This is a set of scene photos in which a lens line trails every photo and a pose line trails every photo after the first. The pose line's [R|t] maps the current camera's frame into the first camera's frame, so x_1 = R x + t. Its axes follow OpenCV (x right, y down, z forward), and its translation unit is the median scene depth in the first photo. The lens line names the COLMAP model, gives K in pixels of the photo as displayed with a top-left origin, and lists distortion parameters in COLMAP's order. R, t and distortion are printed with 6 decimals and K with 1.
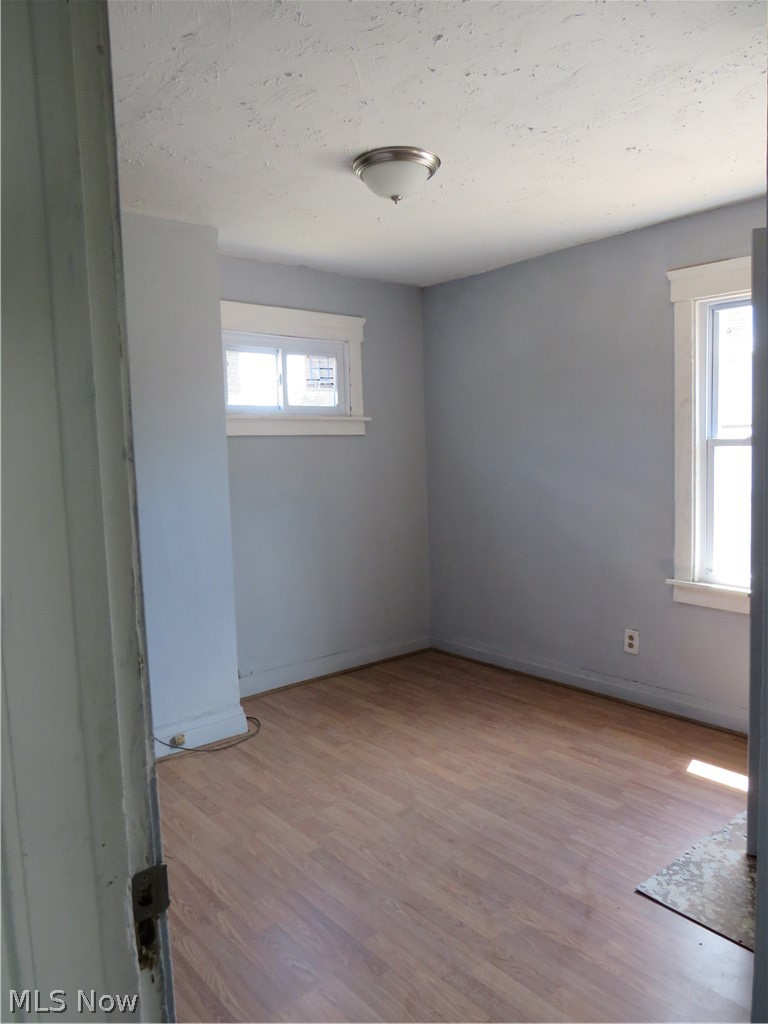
lens RADIAL K [[734.8, 0, 406.2], [0, 734.8, 507.9], [0, 0, 1]] dist [0.021458, -0.000572]
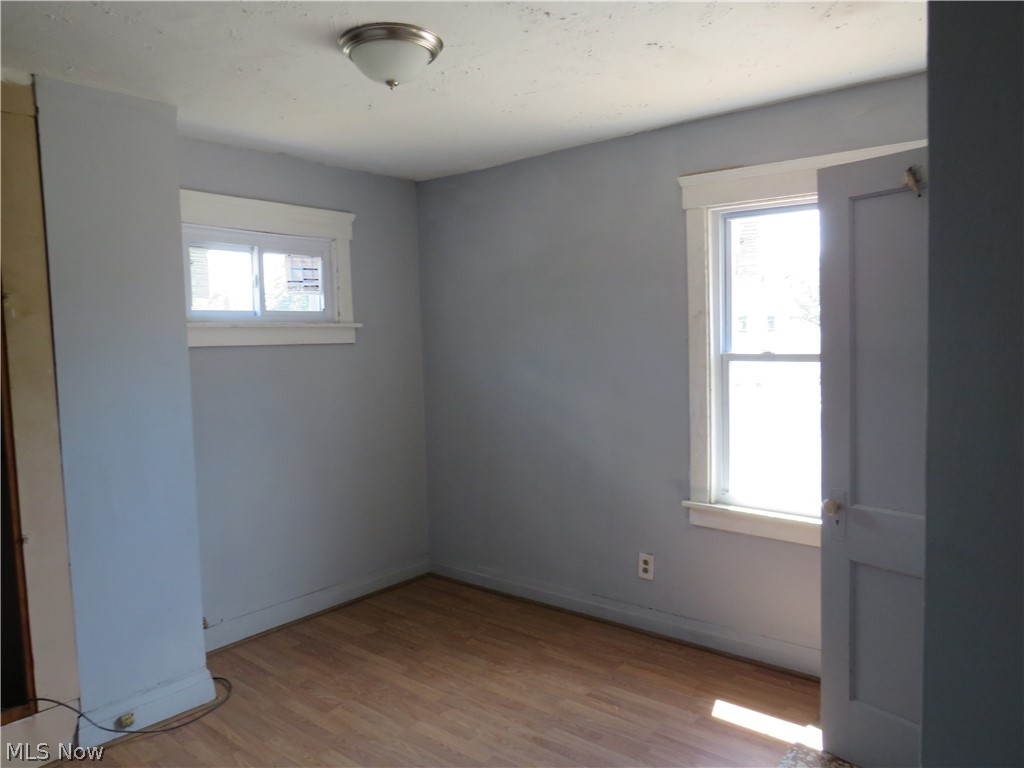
lens RADIAL K [[734.8, 0, 512.0], [0, 734.8, 384.0], [0, 0, 1]] dist [0.021458, -0.000572]
pose [[0.987812, -0.006855, 0.155502, -0.008495], [0.009451, 0.999828, -0.015958, -0.040795], [-0.155366, 0.017233, 0.987707, 0.101481]]
